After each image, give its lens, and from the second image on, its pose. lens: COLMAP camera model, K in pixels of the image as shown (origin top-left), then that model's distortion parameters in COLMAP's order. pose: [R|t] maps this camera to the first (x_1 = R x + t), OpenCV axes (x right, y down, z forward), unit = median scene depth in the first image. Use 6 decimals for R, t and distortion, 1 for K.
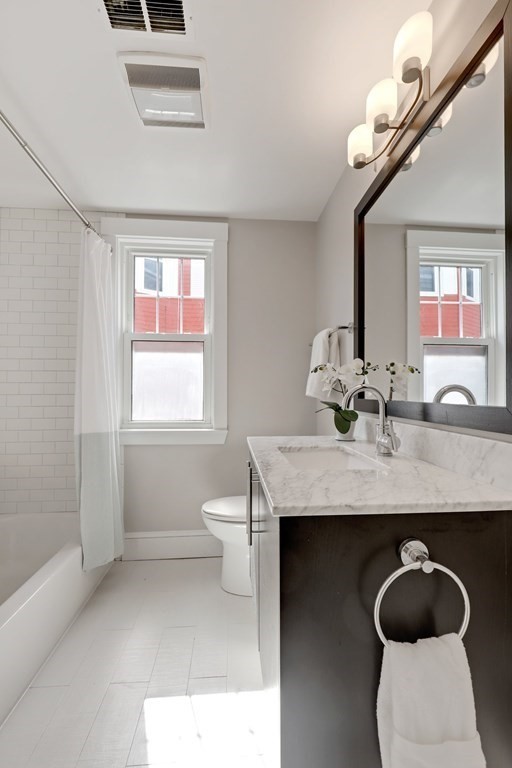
lens RADIAL K [[345.4, 0, 253.8], [0, 345.4, 381.8], [0, 0, 1]] dist [0.010275, -0.000675]
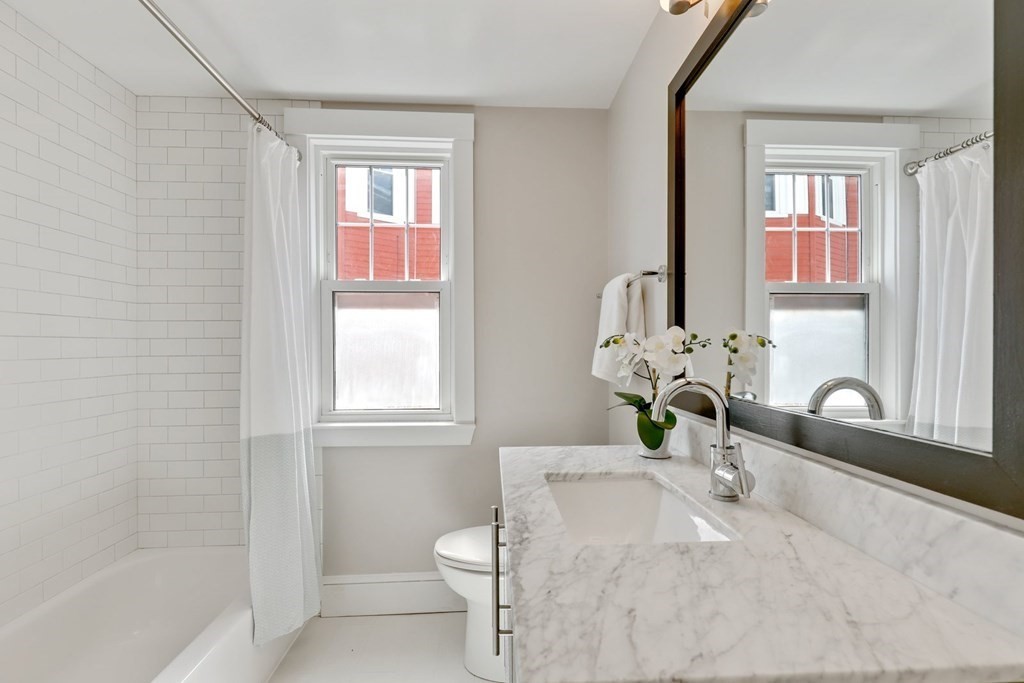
lens RADIAL K [[460.5, 0, 512.0], [0, 460.5, 341.5], [0, 0, 1]] dist [0.010275, -0.000675]
pose [[0.999676, -0.005224, -0.024904, 0.020872], [0.005689, 0.999811, 0.018608, -0.041887], [0.024803, -0.018743, 0.999517, 0.121705]]
